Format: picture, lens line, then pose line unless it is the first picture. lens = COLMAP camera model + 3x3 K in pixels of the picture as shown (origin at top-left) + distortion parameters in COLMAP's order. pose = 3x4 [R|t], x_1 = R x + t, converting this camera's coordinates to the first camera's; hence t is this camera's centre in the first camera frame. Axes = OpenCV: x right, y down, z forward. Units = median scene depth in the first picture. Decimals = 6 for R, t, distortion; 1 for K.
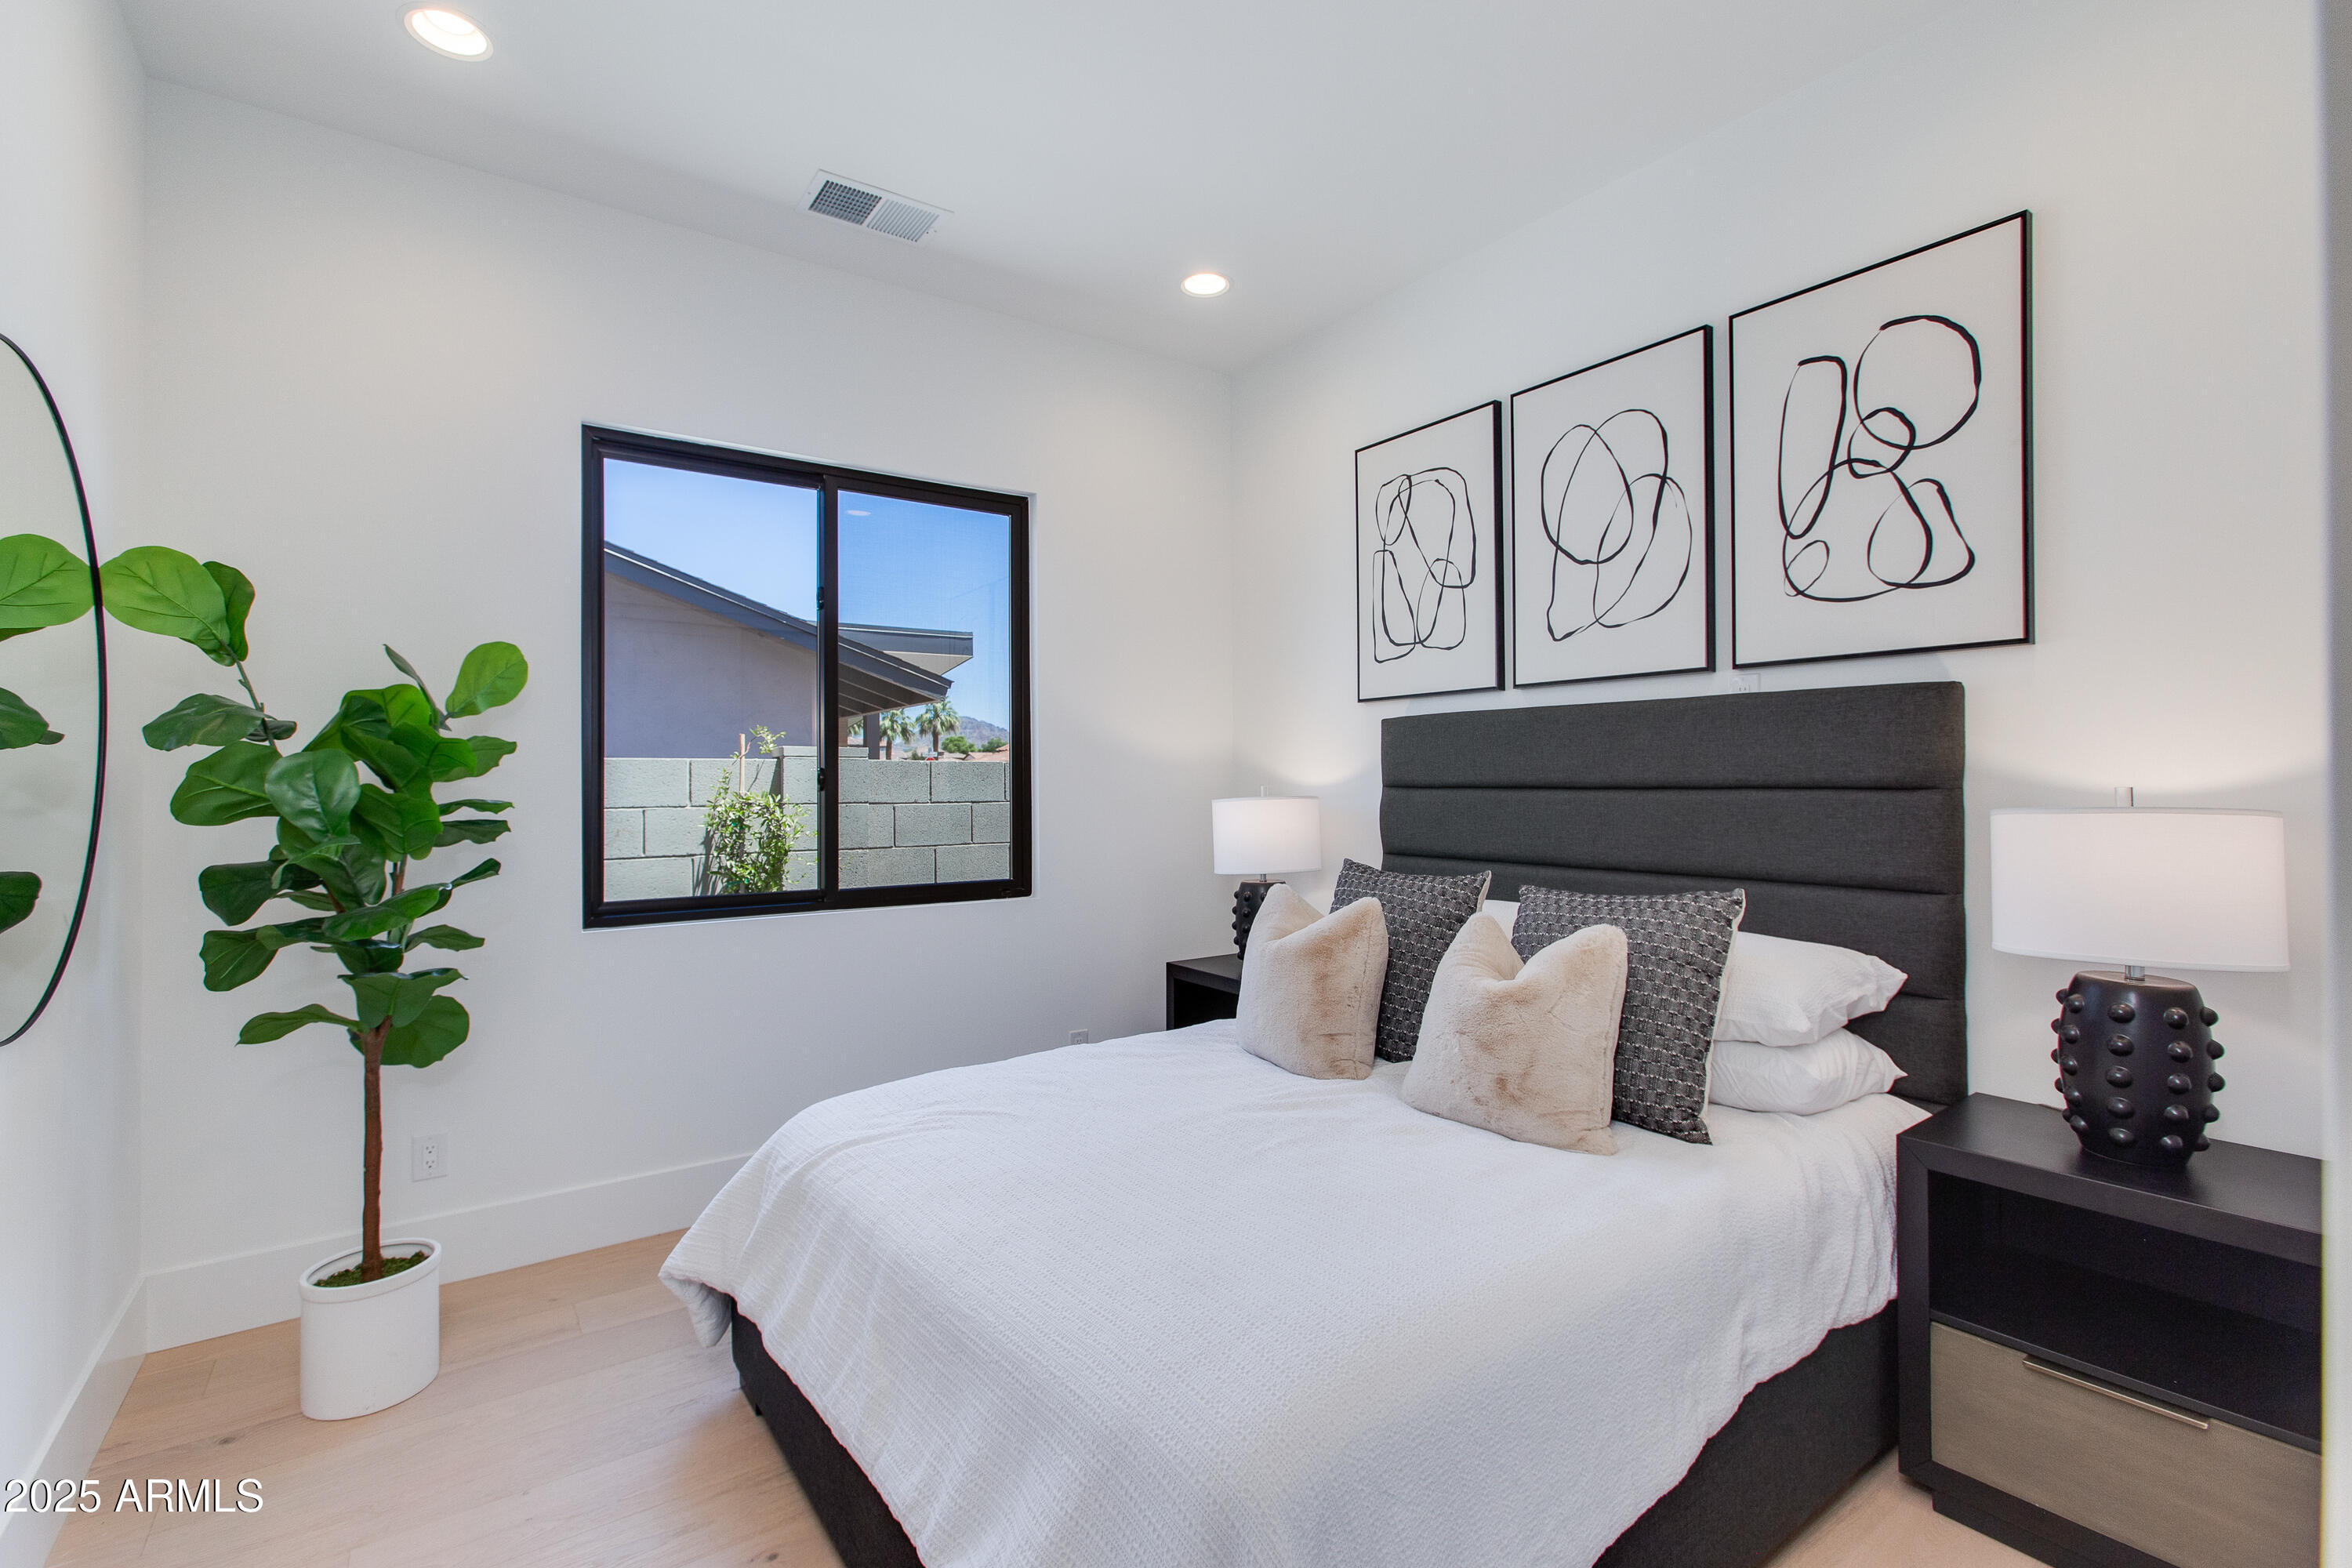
lens RADIAL K [[1060.5, 0, 1139.0], [0, 1060.5, 771.7], [0, 0, 1]] dist [0.002165, 0.000576]
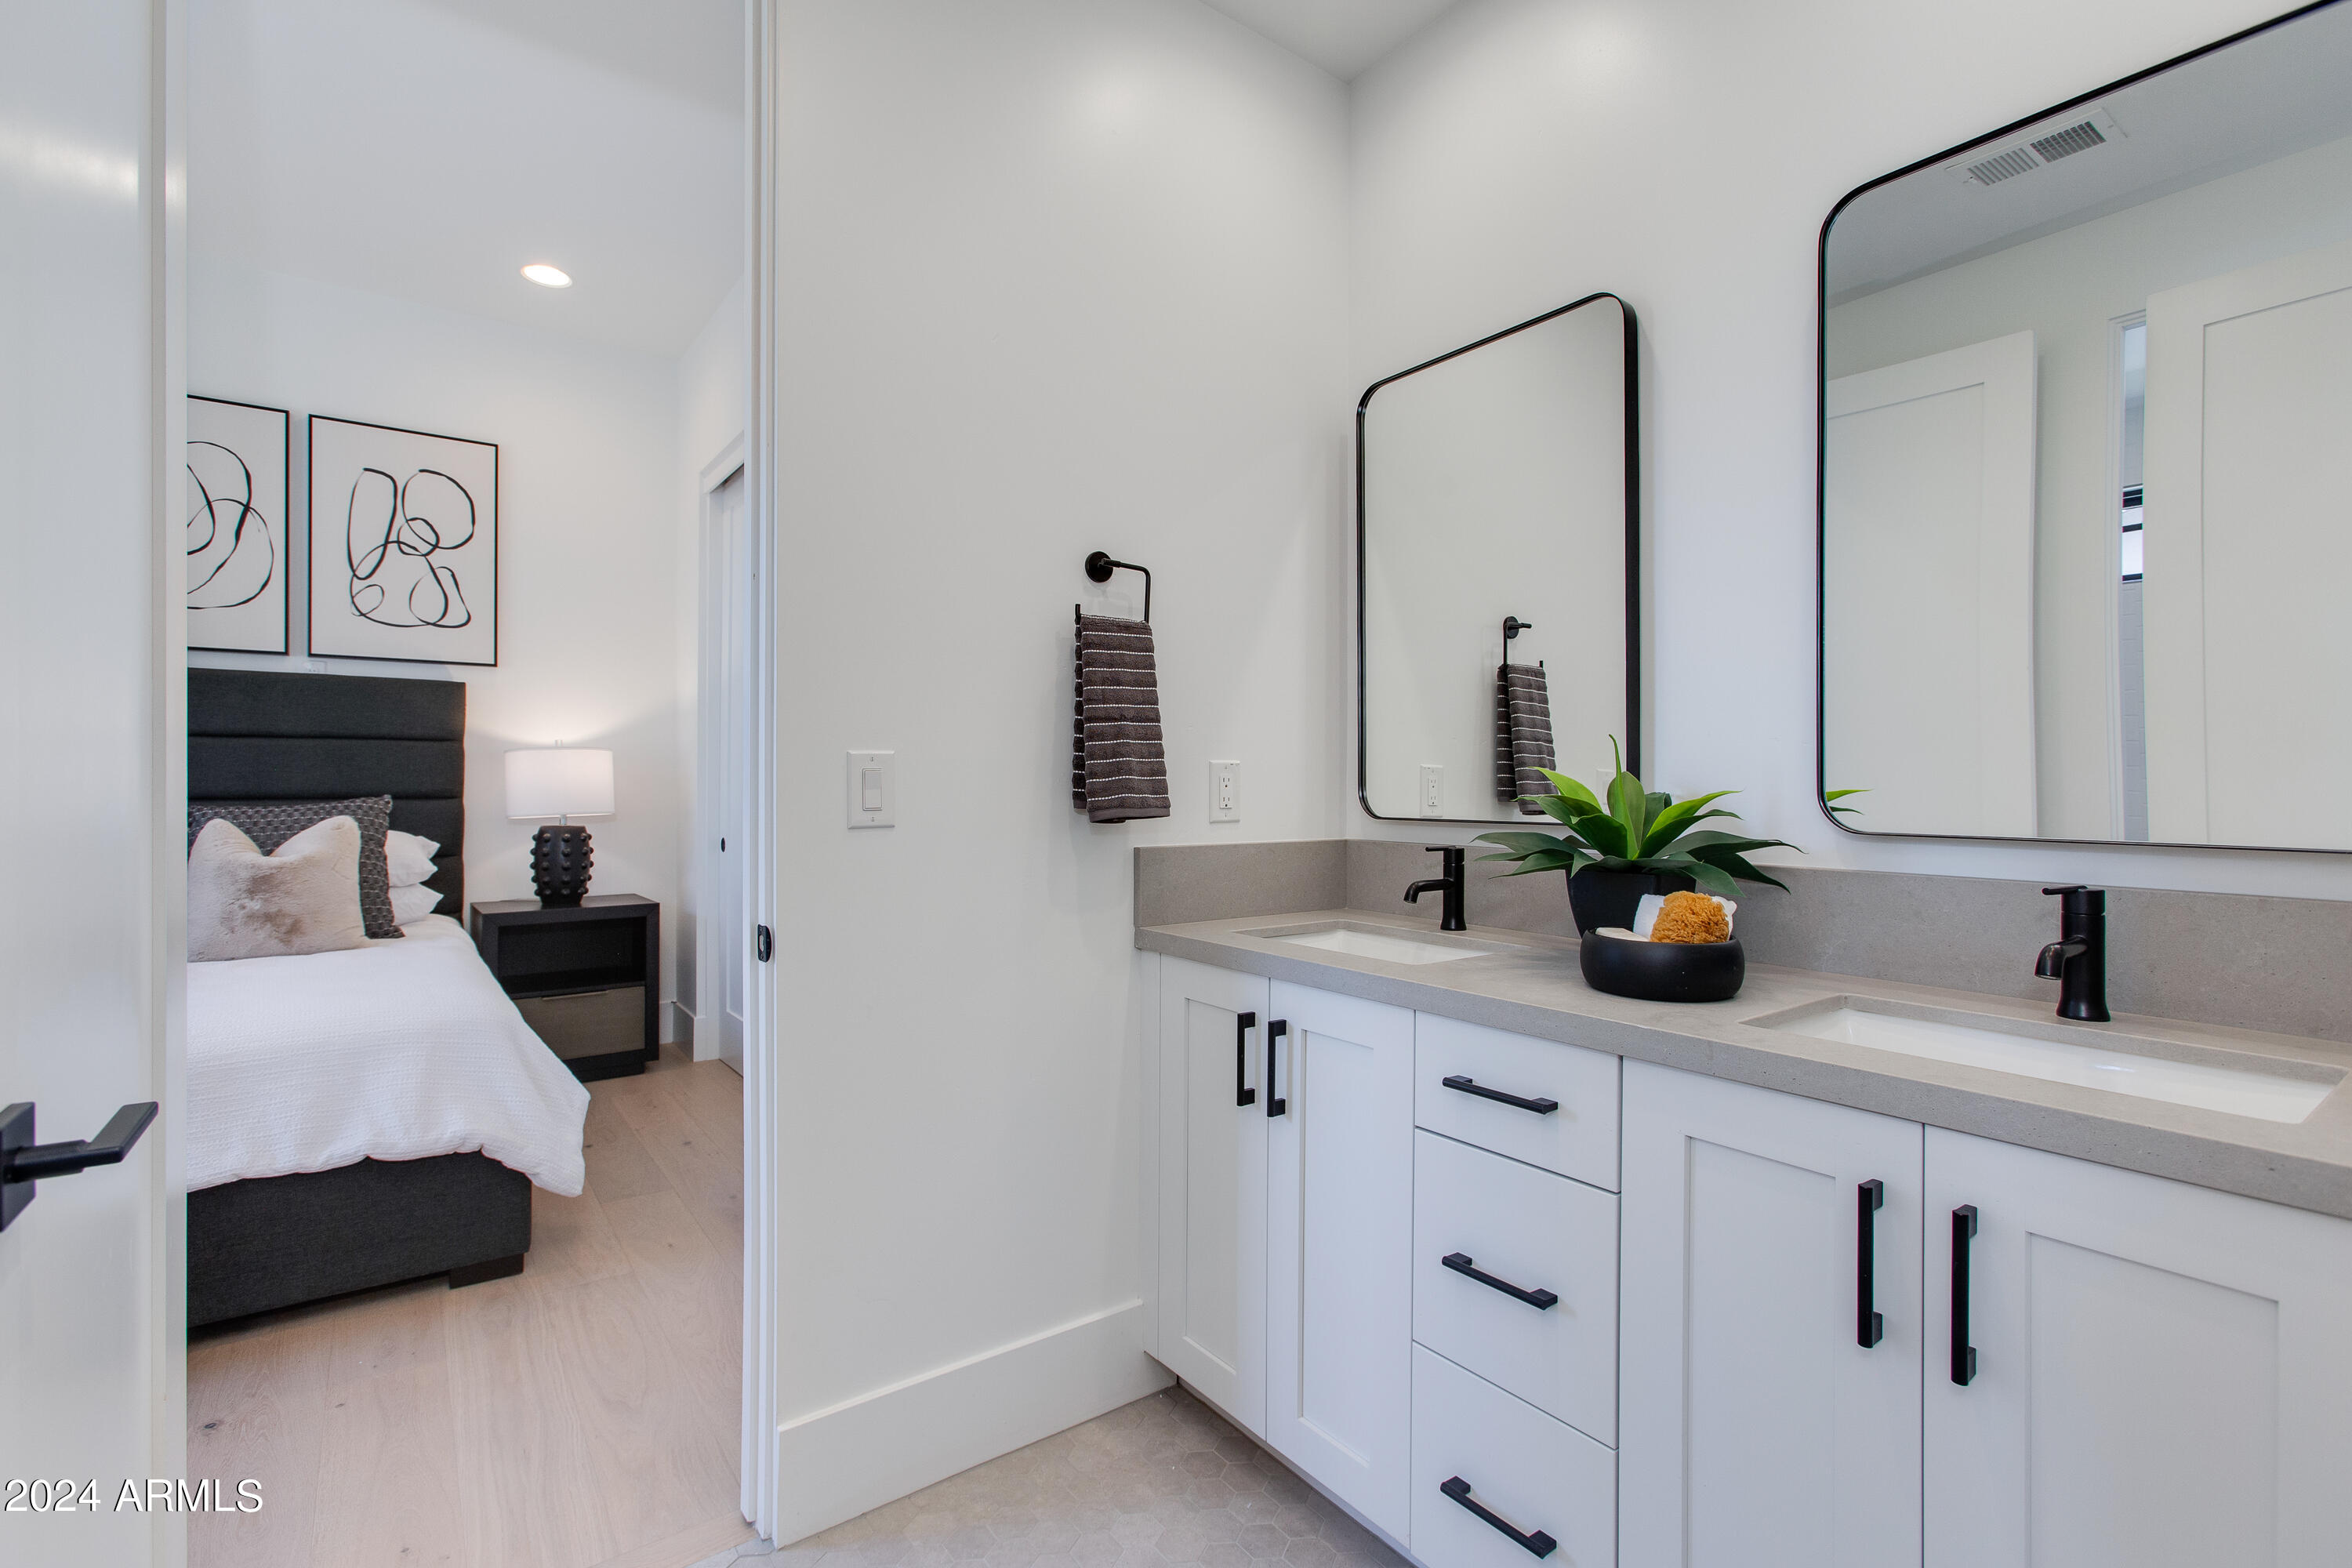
lens RADIAL K [[1060.5, 0, 1139.0], [0, 1060.5, 771.7], [0, 0, 1]] dist [0.002165, 0.000576]
pose [[-0.016534, 0.014656, 0.999756, -1.028148], [-0.010329, 0.999837, -0.014828, 0.080449], [-0.999810, -0.010572, -0.016380, -0.135838]]
